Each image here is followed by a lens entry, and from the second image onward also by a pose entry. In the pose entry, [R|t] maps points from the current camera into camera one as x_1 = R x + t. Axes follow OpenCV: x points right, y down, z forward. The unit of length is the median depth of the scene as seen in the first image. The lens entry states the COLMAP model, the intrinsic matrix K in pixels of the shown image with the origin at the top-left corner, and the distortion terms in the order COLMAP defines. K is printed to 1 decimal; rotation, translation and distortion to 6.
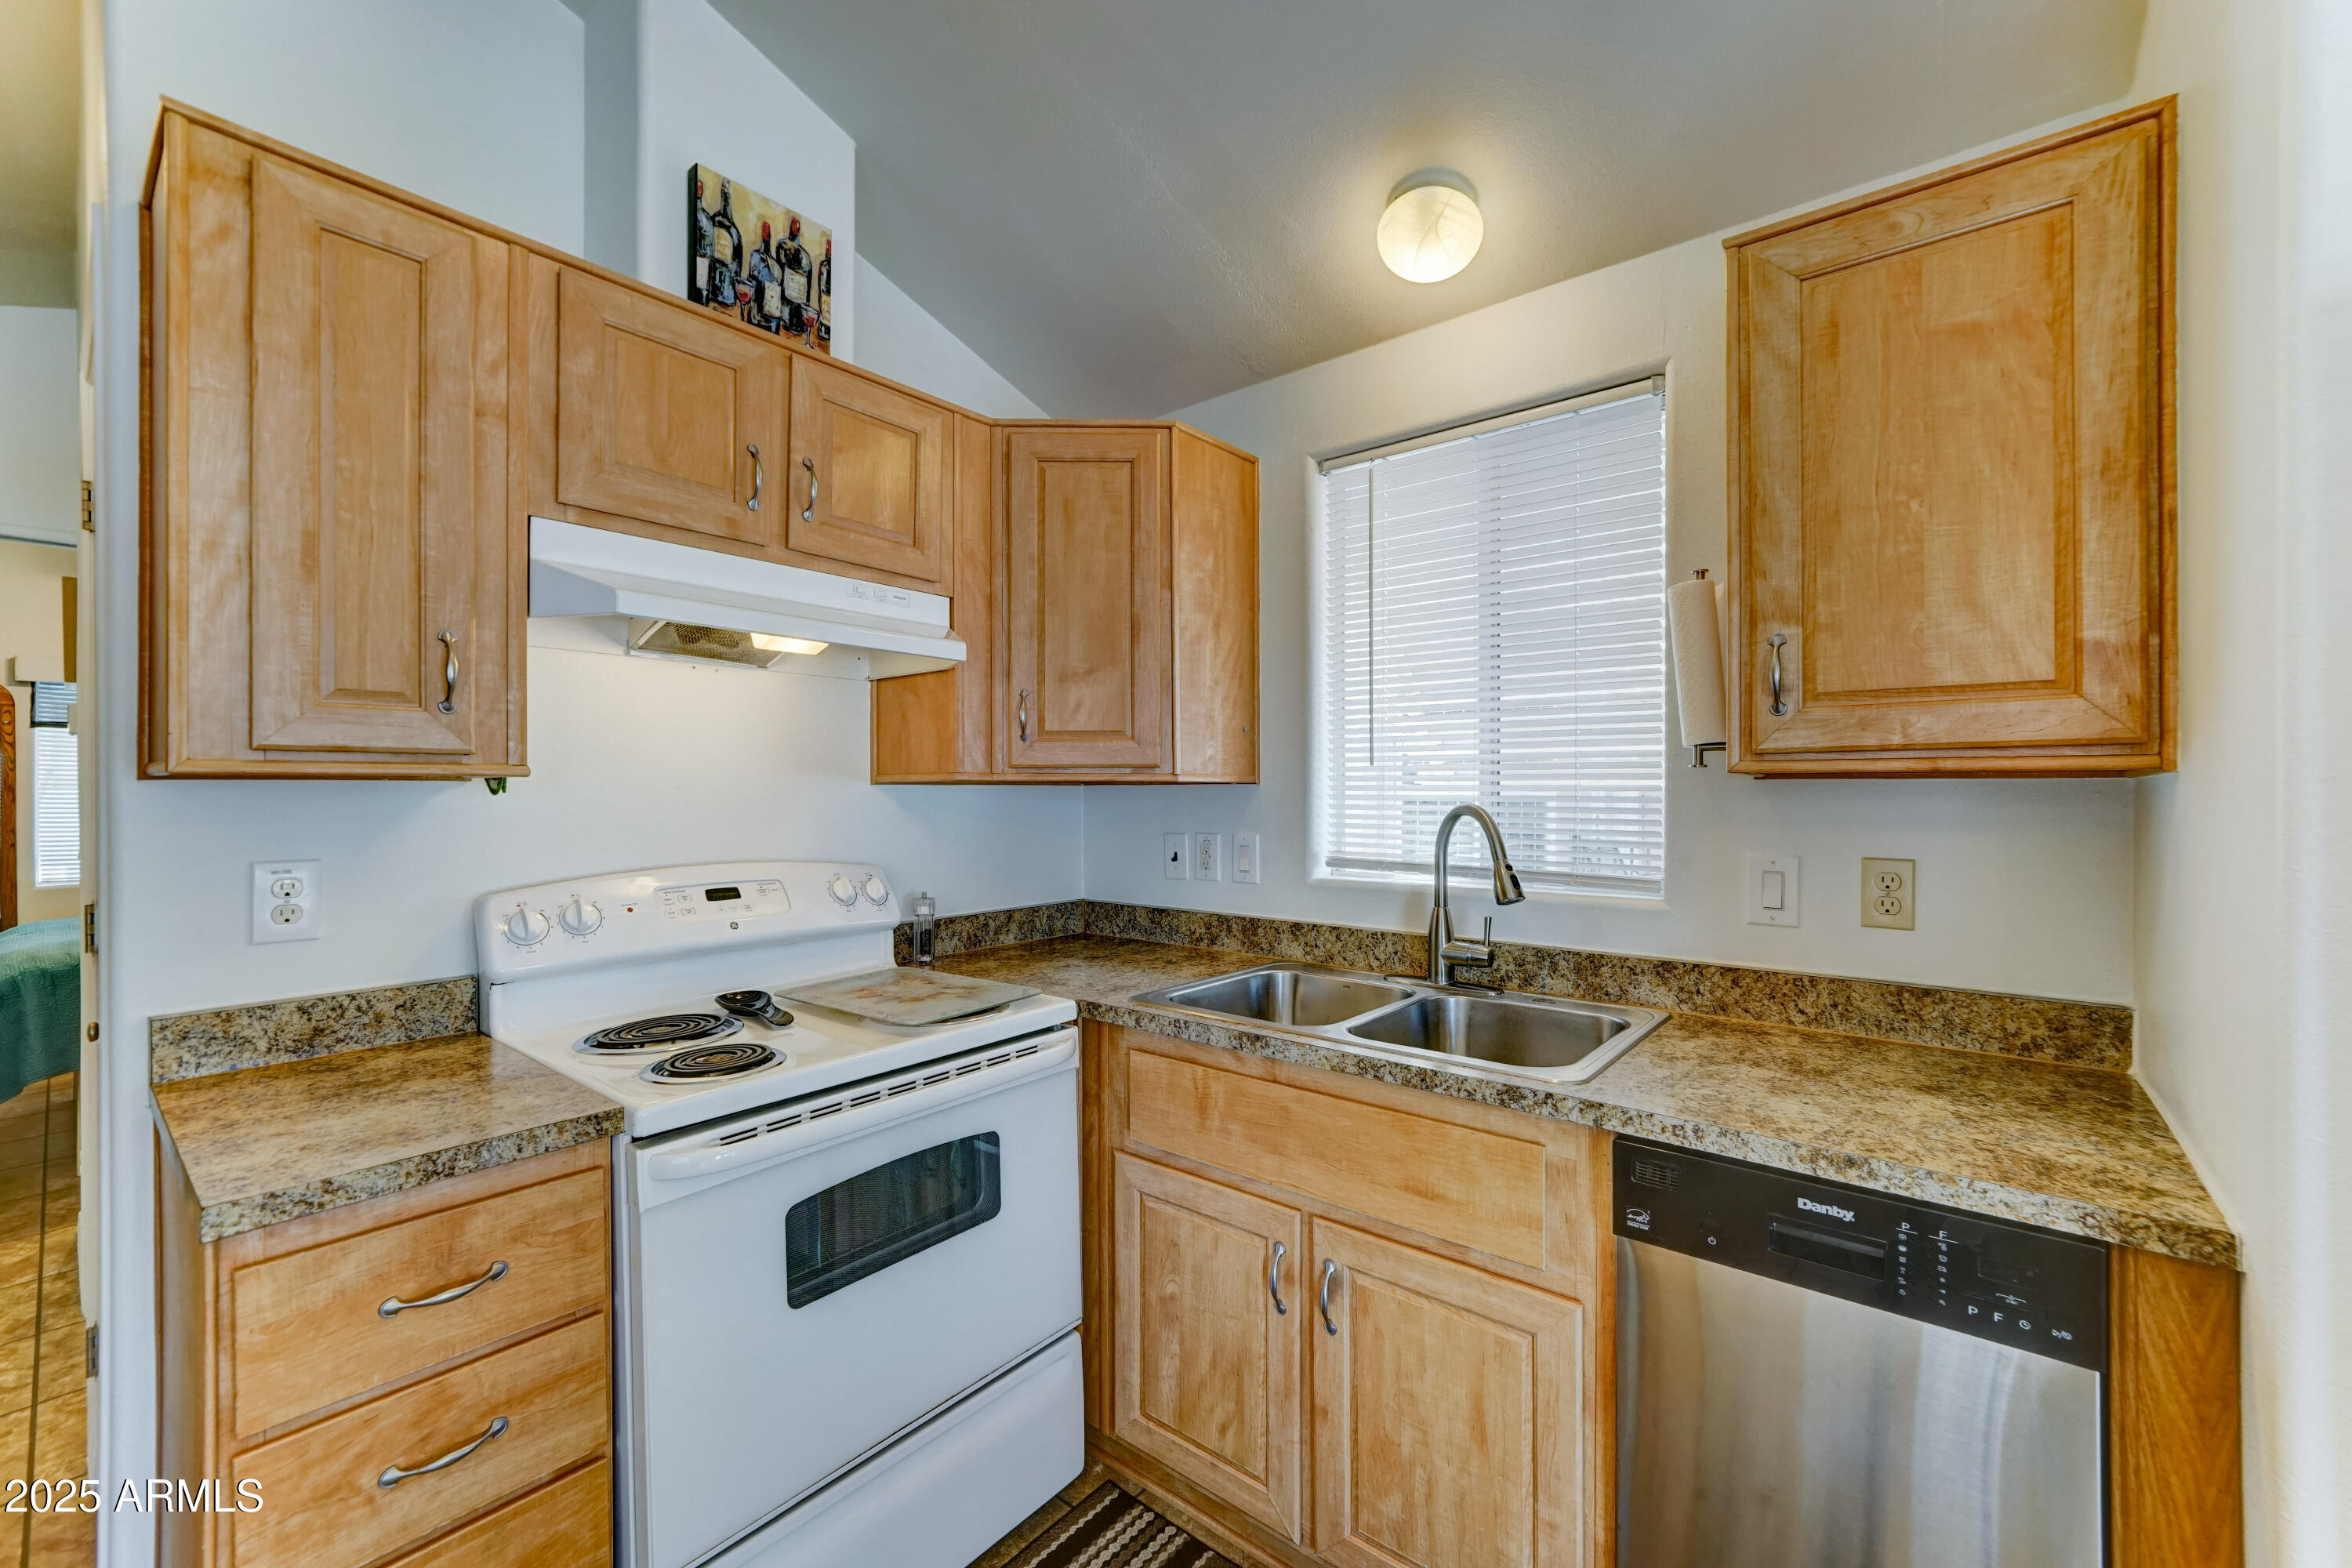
lens RADIAL K [[935.0, 0, 1180.4], [0, 935.0, 787.9], [0, 0, 1]] dist [-0.011656, -0.000157]
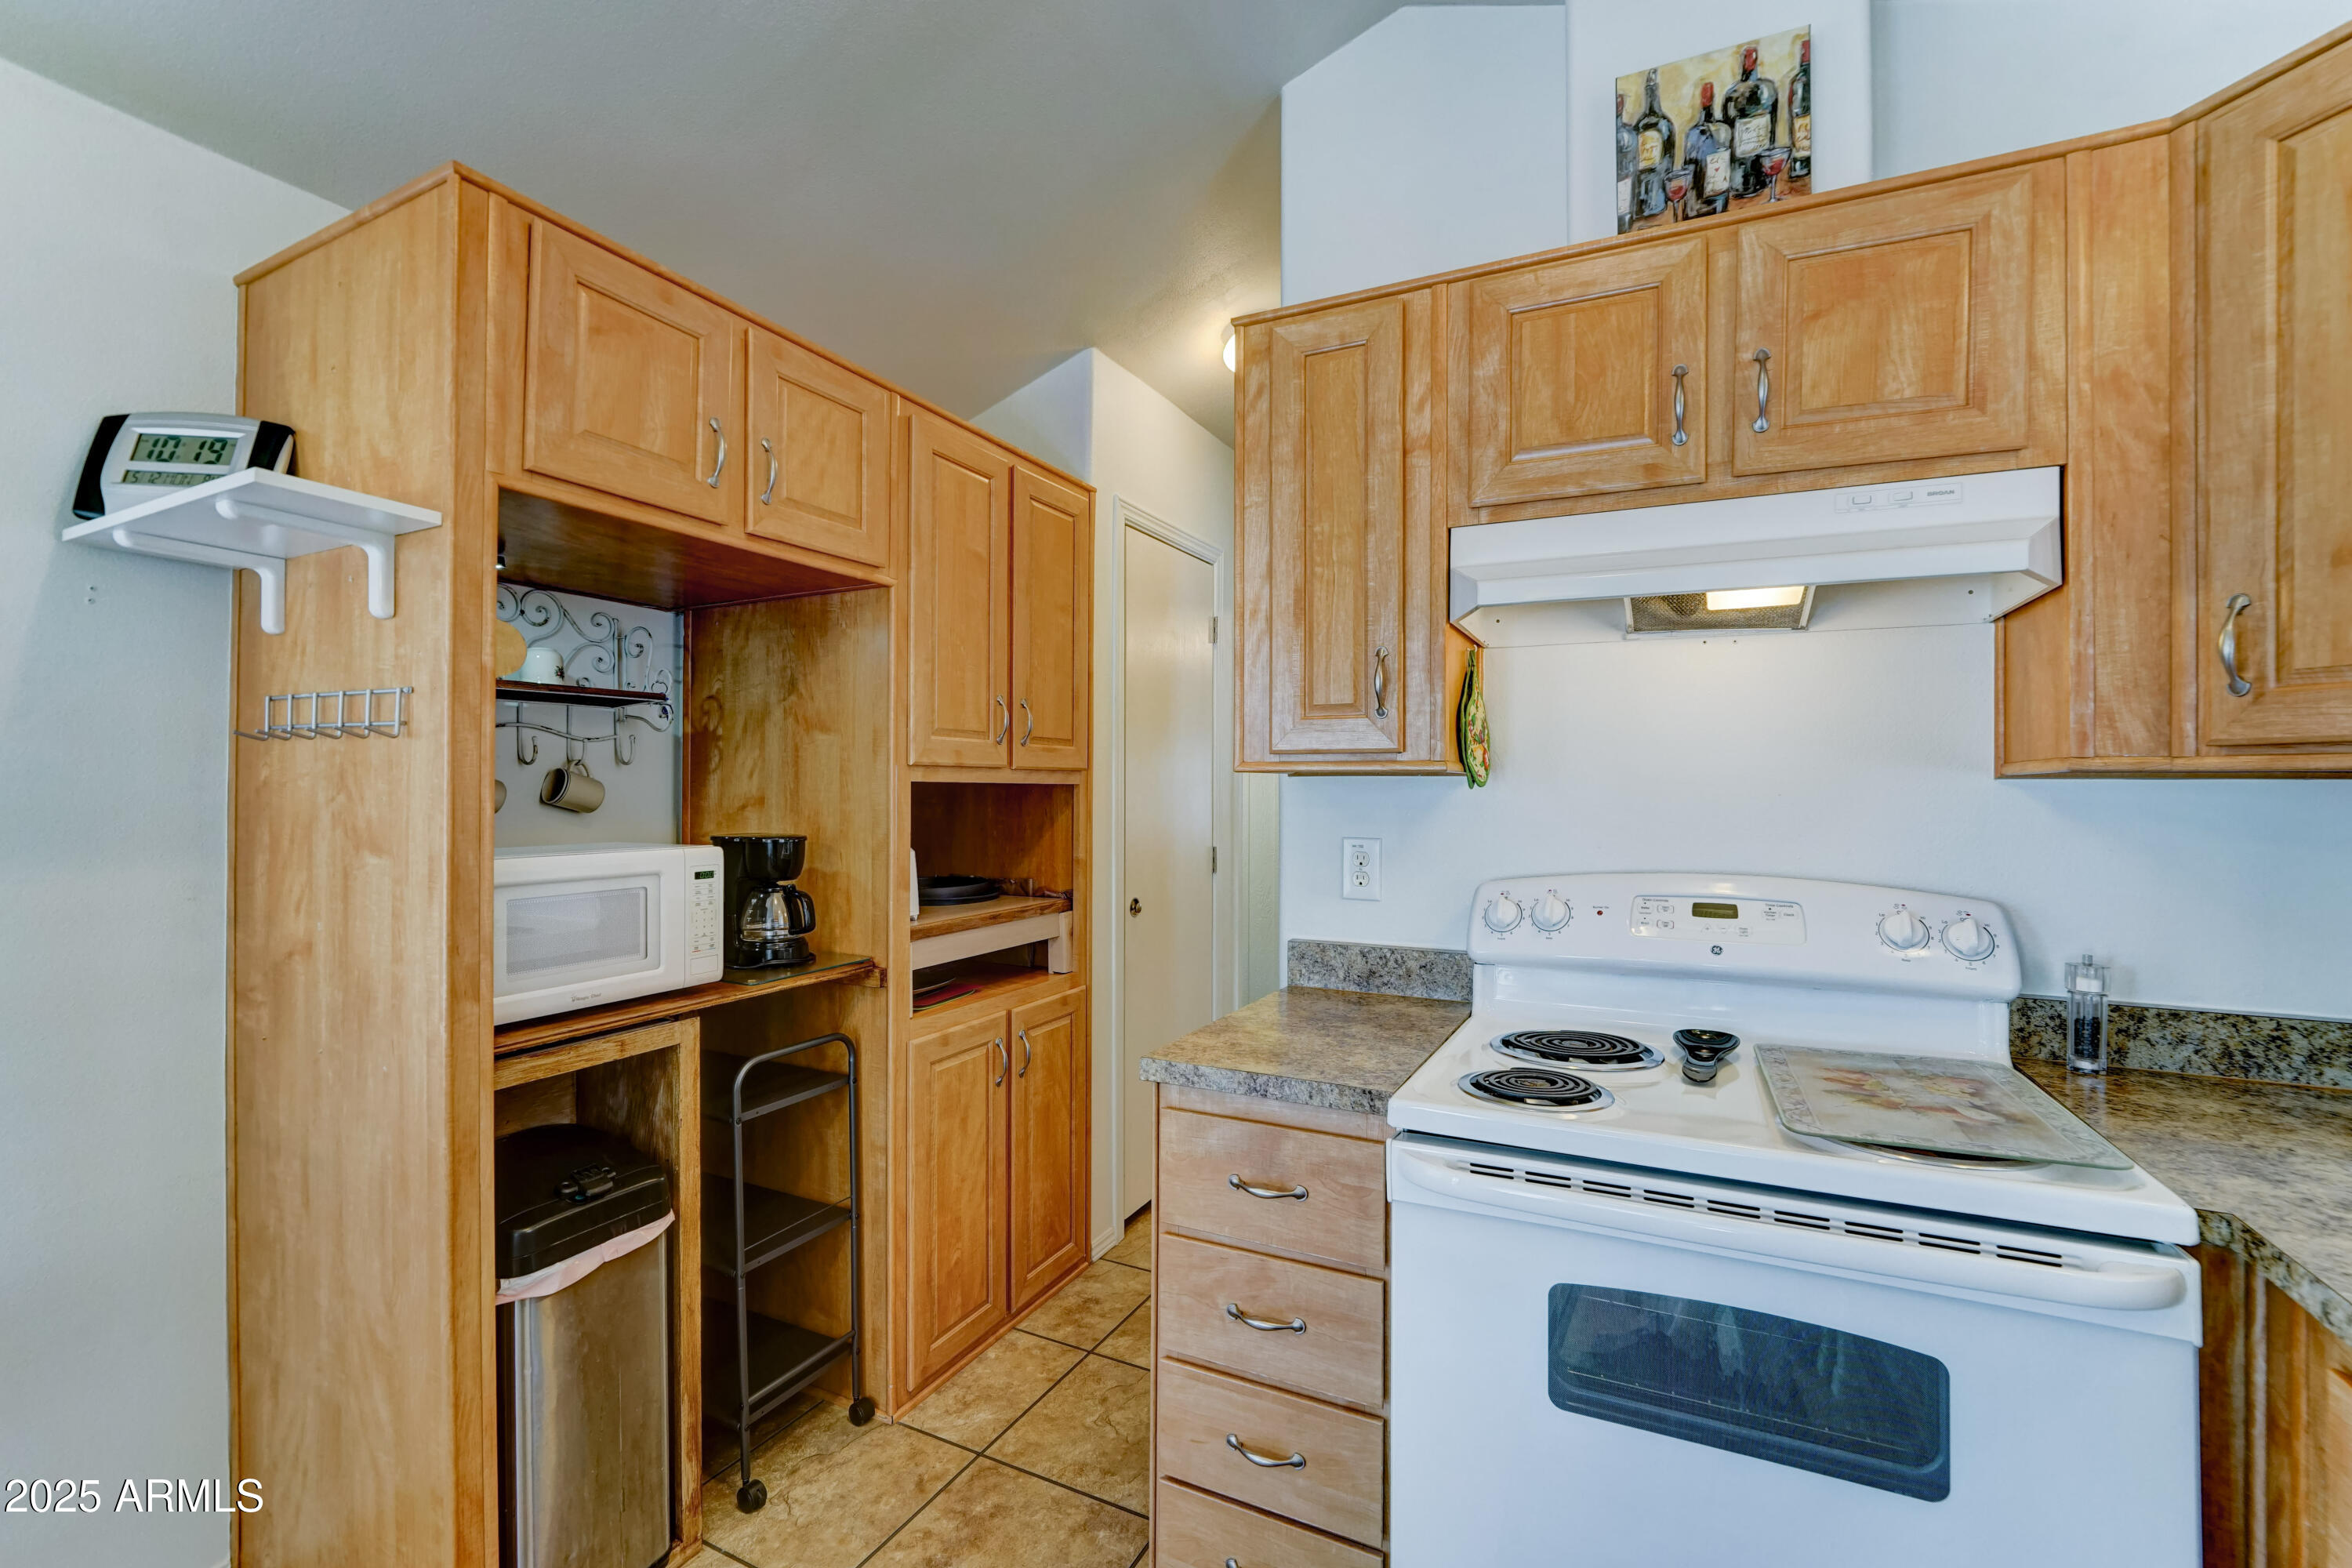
lens RADIAL K [[980.0, 0, 1188.0], [0, 980.0, 789.9], [0, 0, 1]] dist [-0.019990, 0.001396]
pose [[0.219251, 0.004210, -0.975659, 0.289955], [-0.005068, 0.999982, 0.003176, 0.006016], [0.975655, 0.004249, 0.219268, 0.395127]]
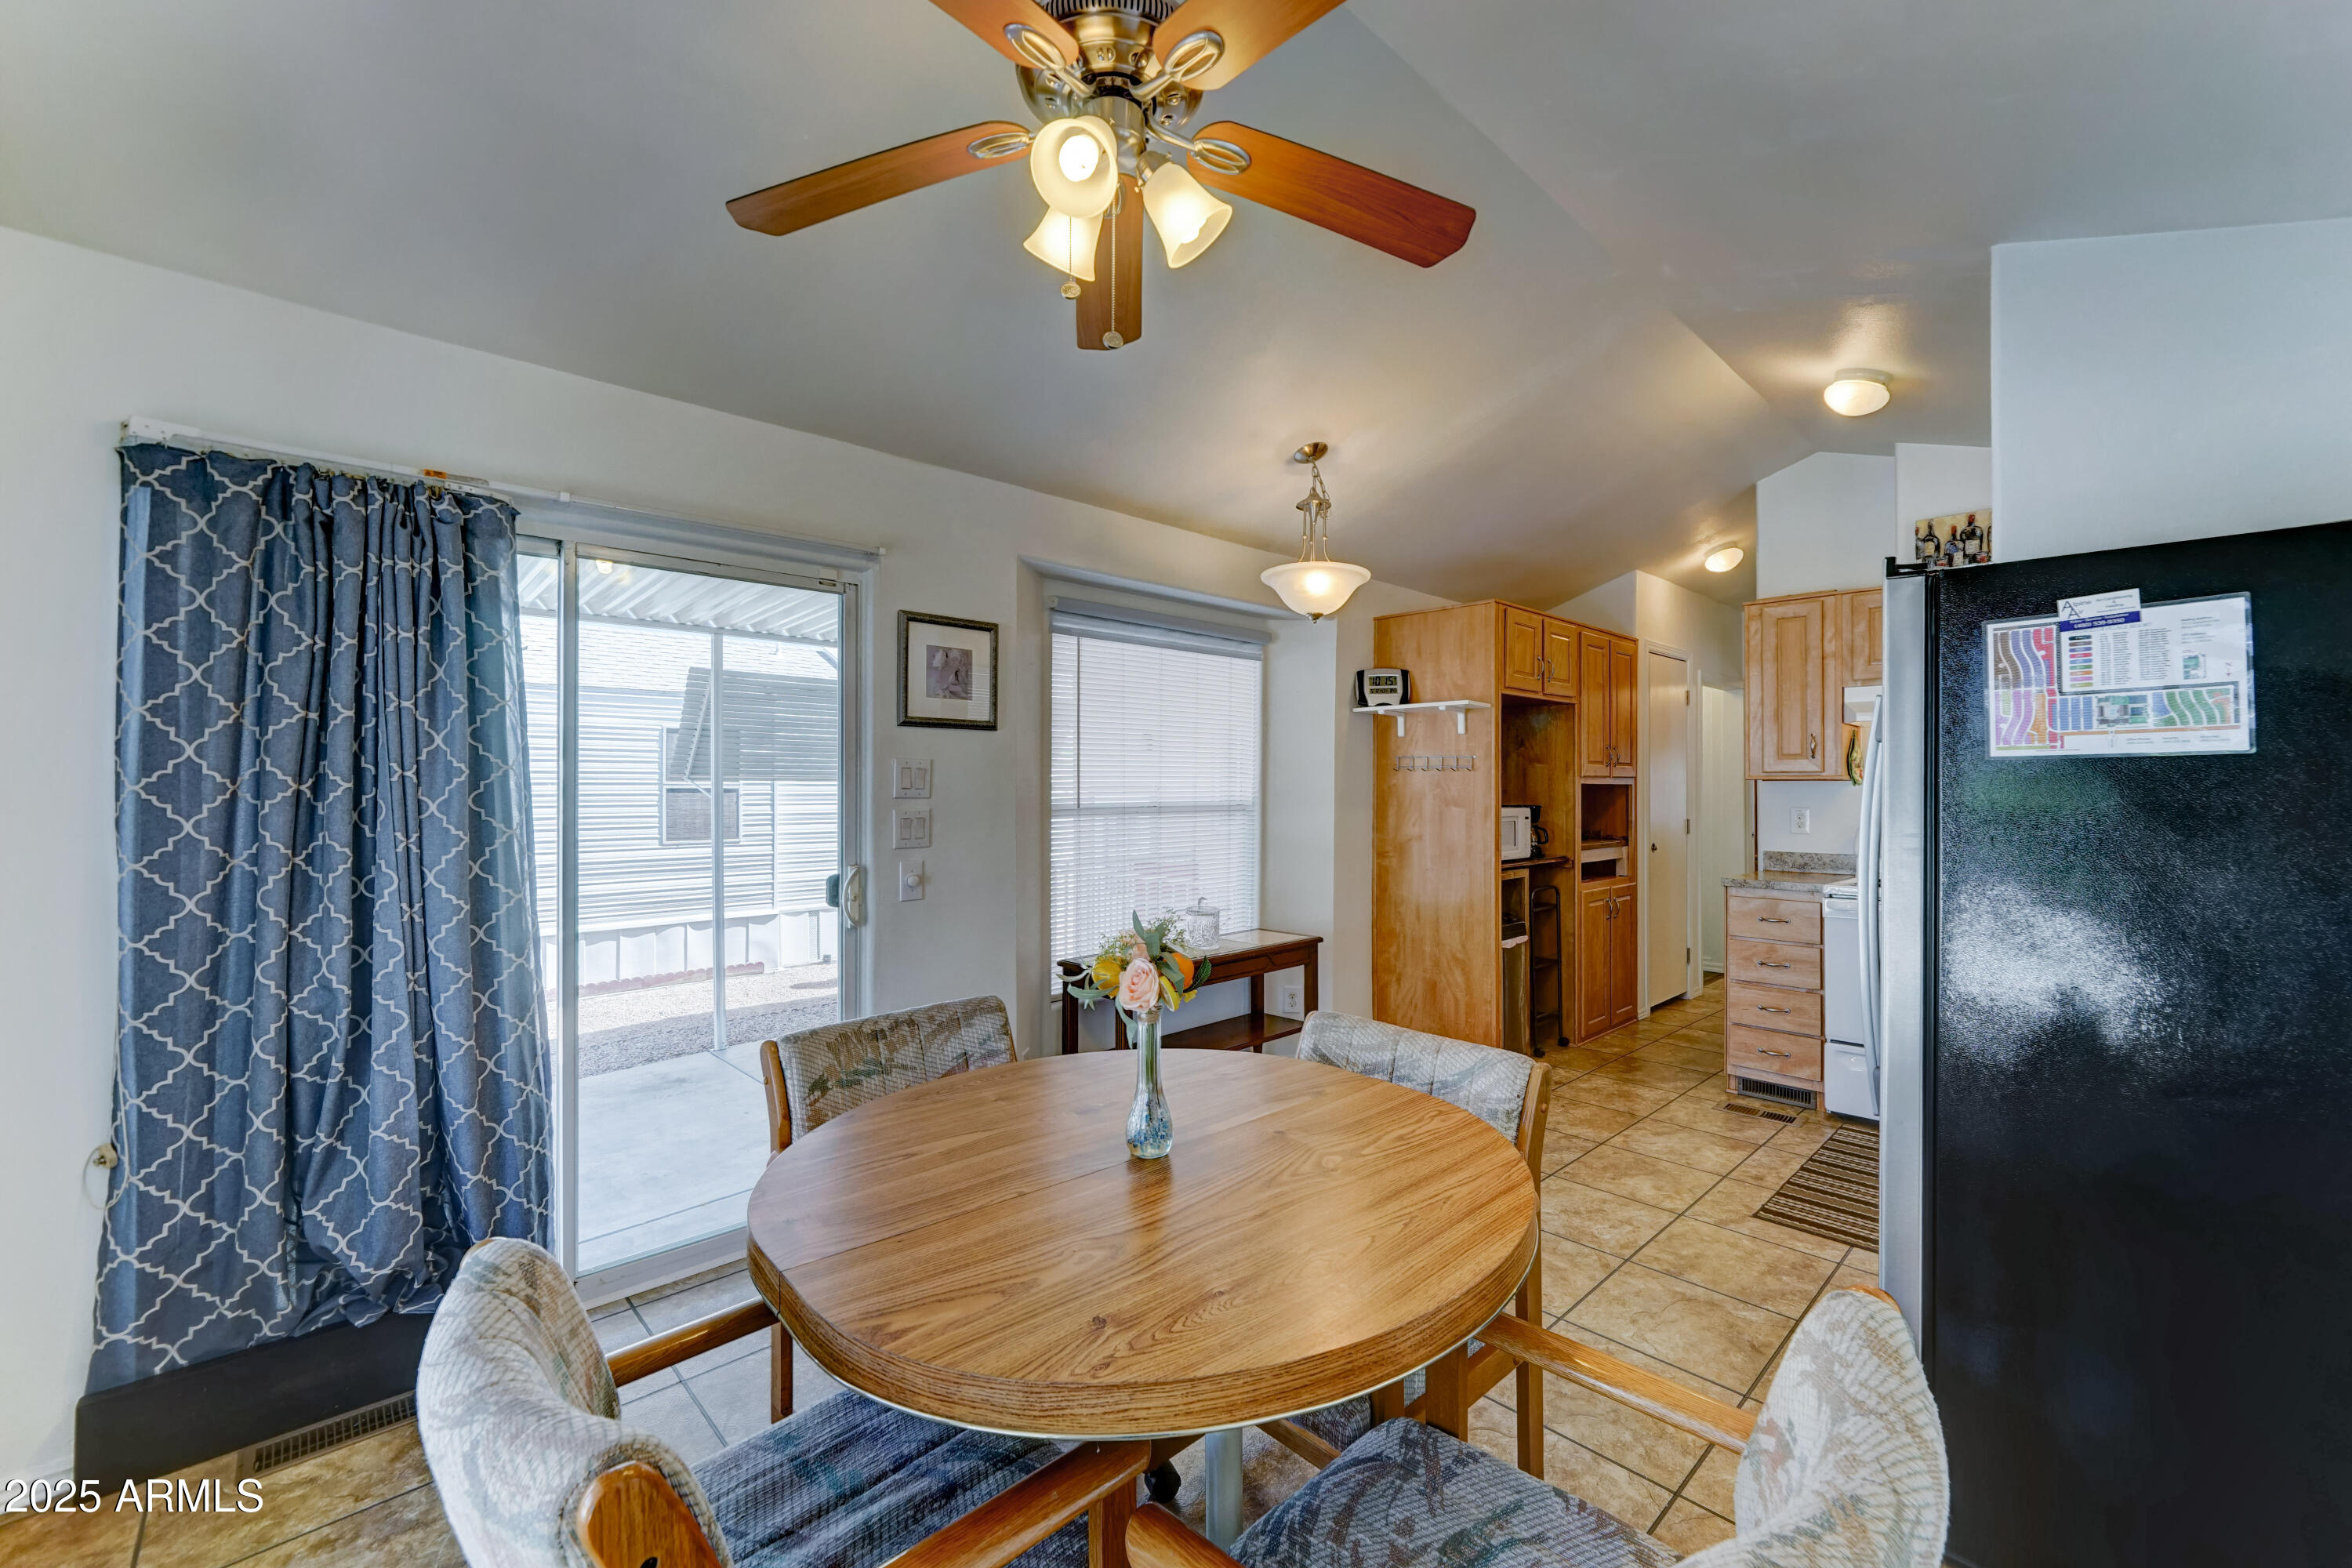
lens RADIAL K [[935.0, 0, 1181.1], [0, 935.0, 778.9], [0, 0, 1]] dist [-0.011656, -0.000157]
pose [[-0.131550, -0.007858, -0.991278, 2.054338], [-0.002829, 0.999967, -0.007551, 0.012104], [0.991306, 0.001811, -0.131568, -0.547304]]
